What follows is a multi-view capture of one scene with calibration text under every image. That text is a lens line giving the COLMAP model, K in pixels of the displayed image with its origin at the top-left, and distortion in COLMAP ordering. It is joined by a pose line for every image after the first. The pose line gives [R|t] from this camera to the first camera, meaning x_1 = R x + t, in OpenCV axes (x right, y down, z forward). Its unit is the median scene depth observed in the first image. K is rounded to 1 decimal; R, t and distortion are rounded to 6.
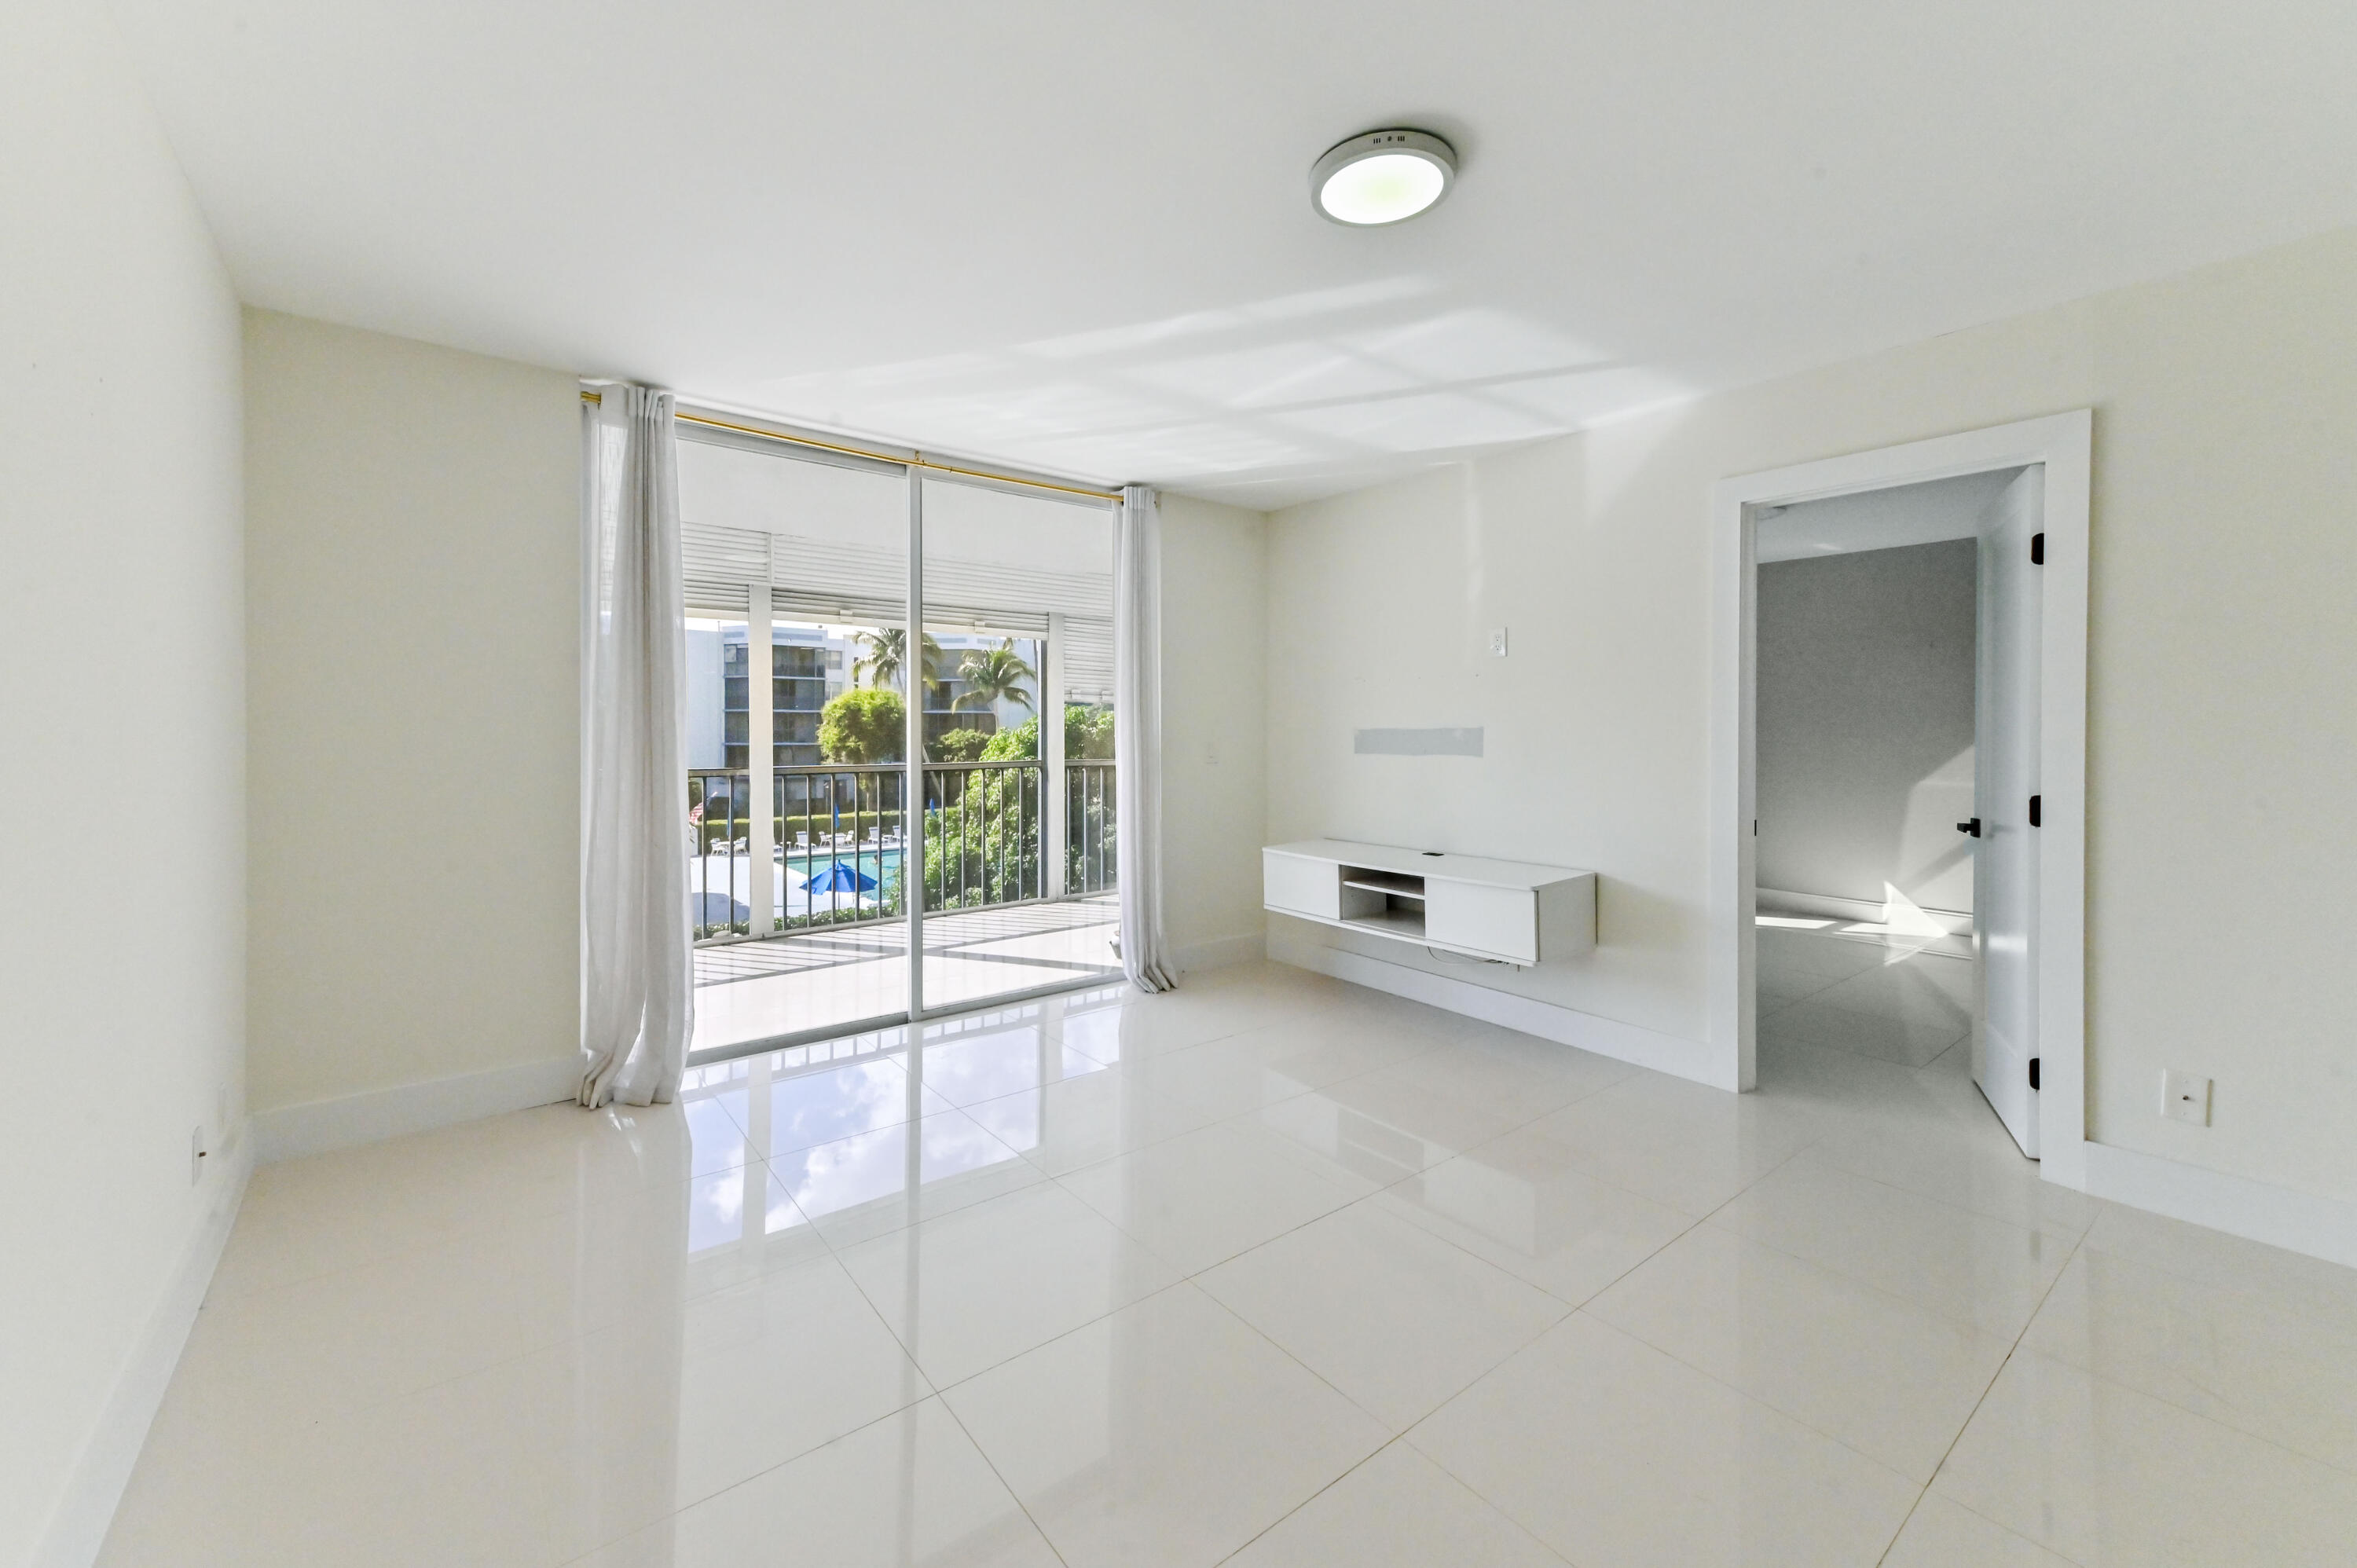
lens RADIAL K [[932.4, 0, 1173.9], [0, 932.4, 735.7], [0, 0, 1]] dist [0.013951, 0.000946]
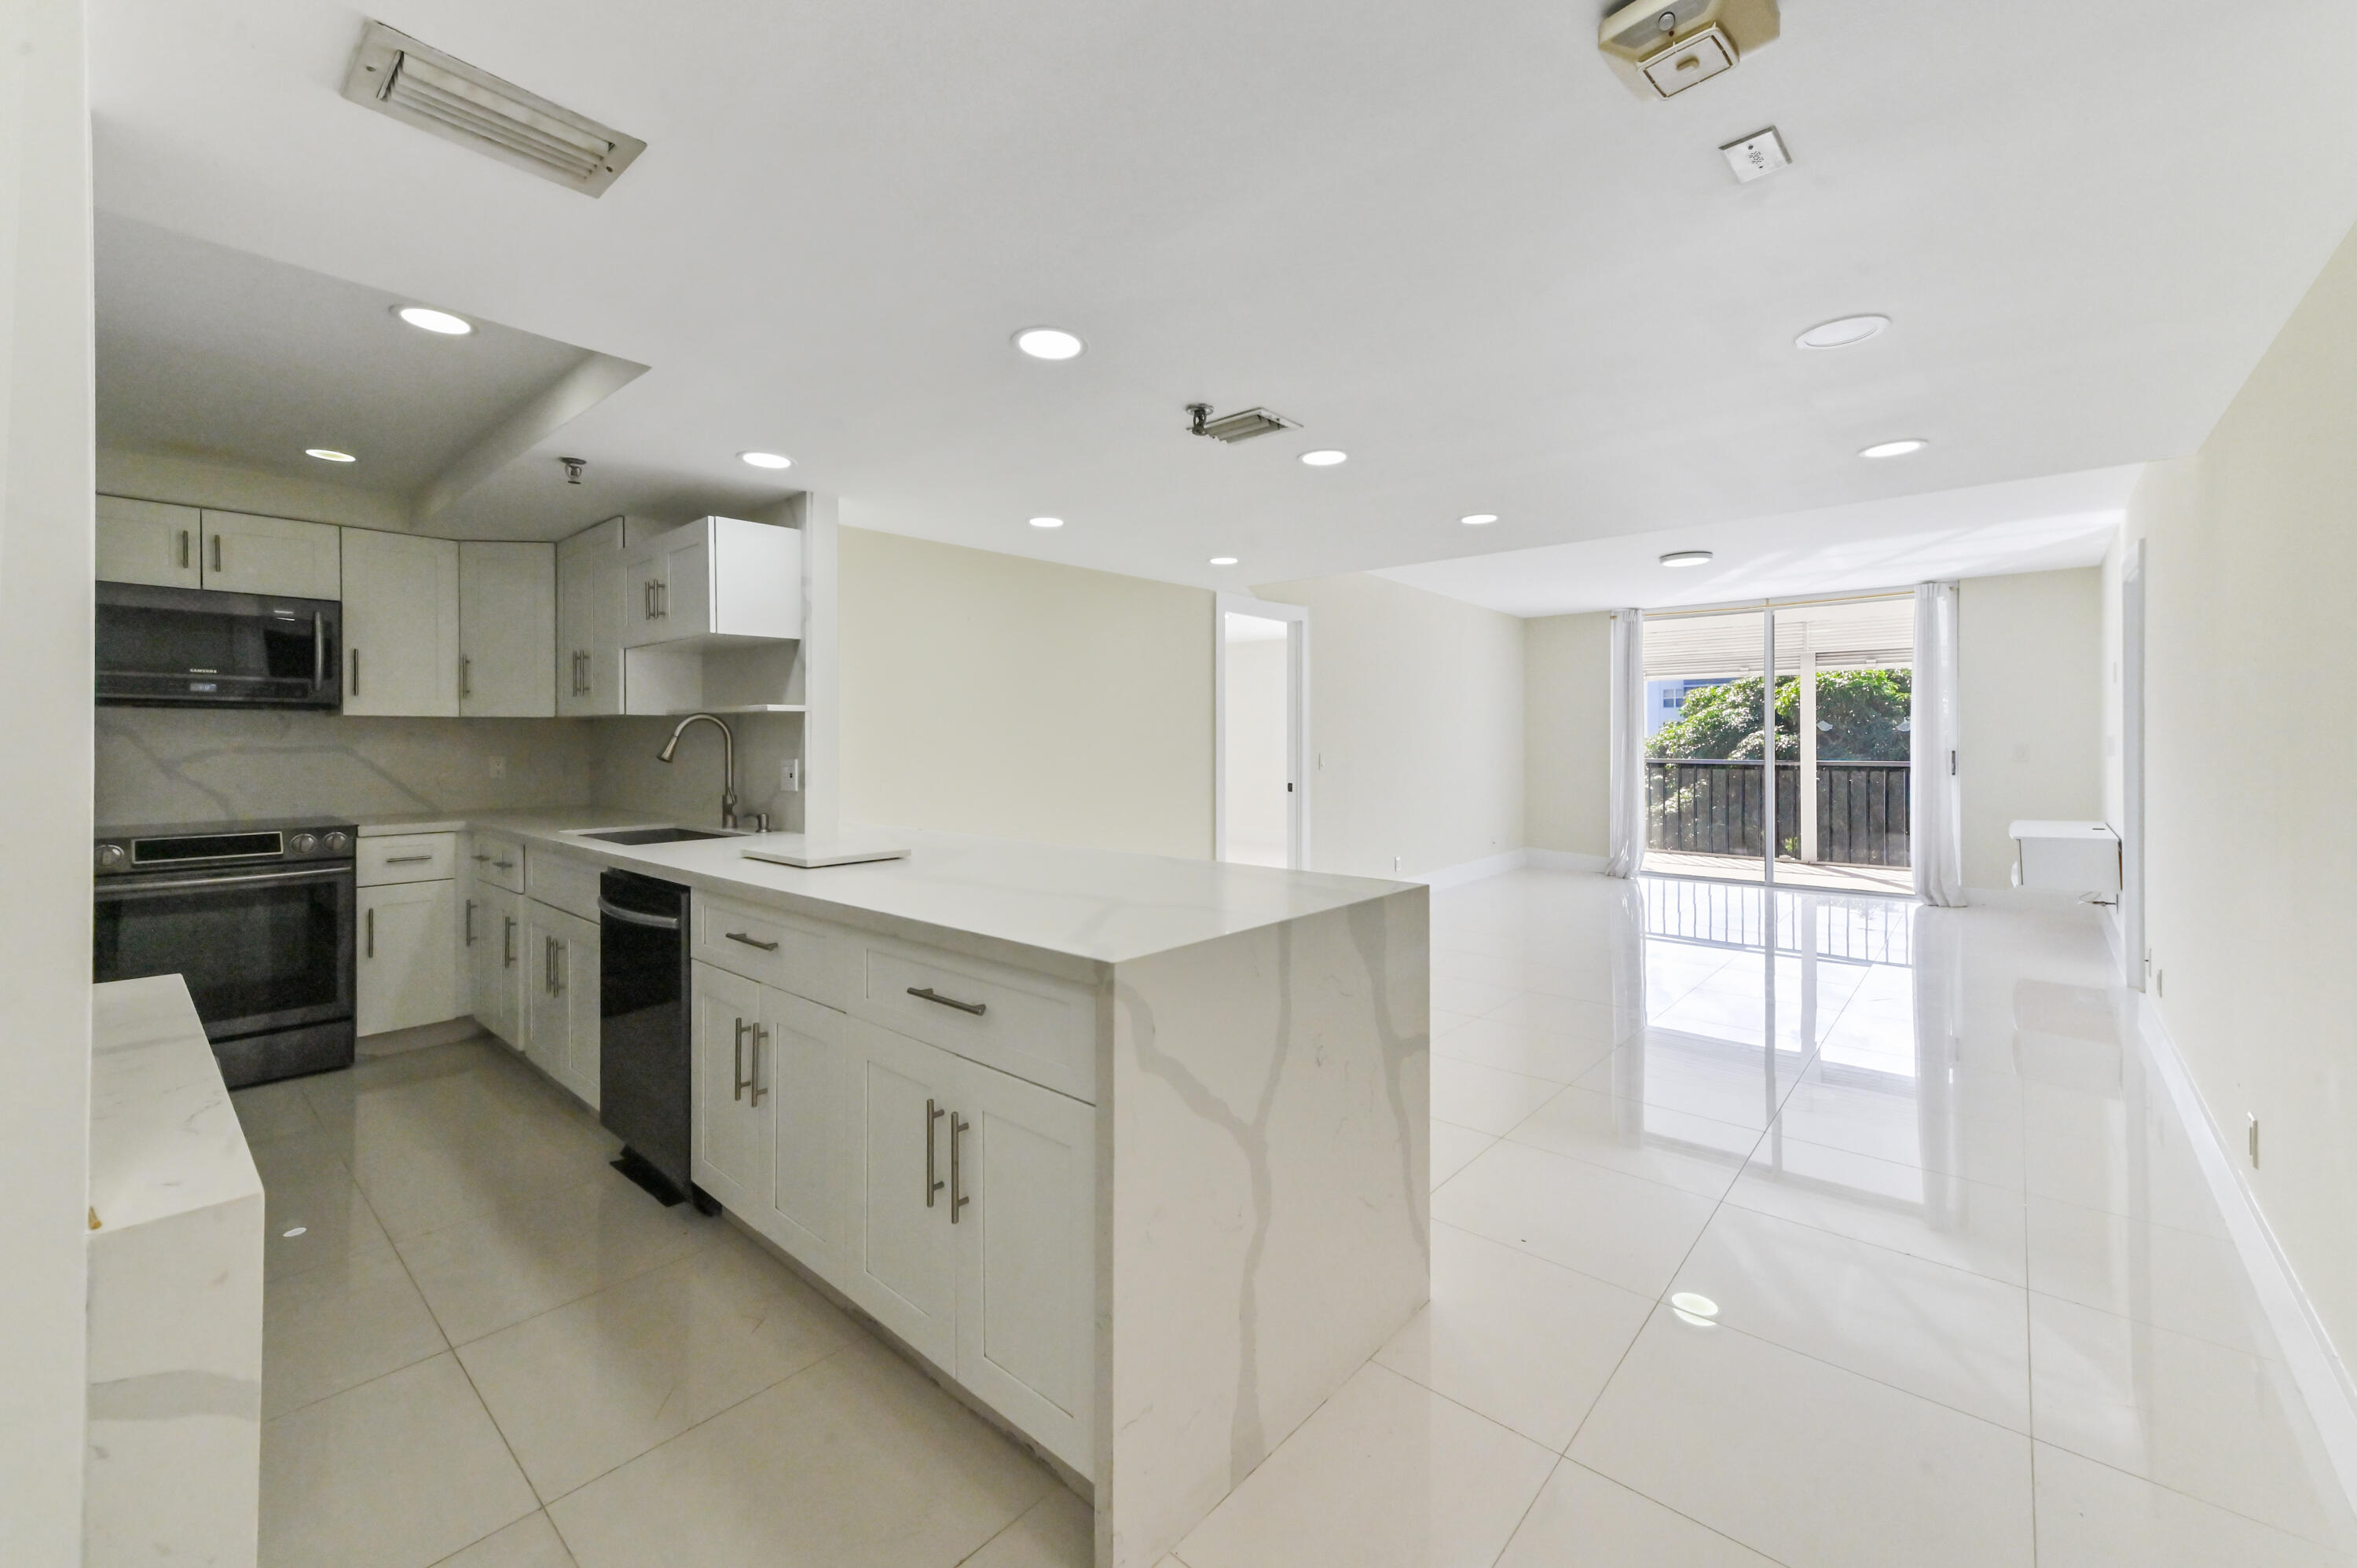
lens RADIAL K [[932.4, 0, 1165.2], [0, 932.4, 740.7], [0, 0, 1]] dist [0.013951, 0.000946]
pose [[0.163684, -0.003752, -0.986506, 1.443896], [-0.002518, 0.999988, -0.004221, 0.009279], [0.986510, 0.003175, 0.163672, -0.570475]]
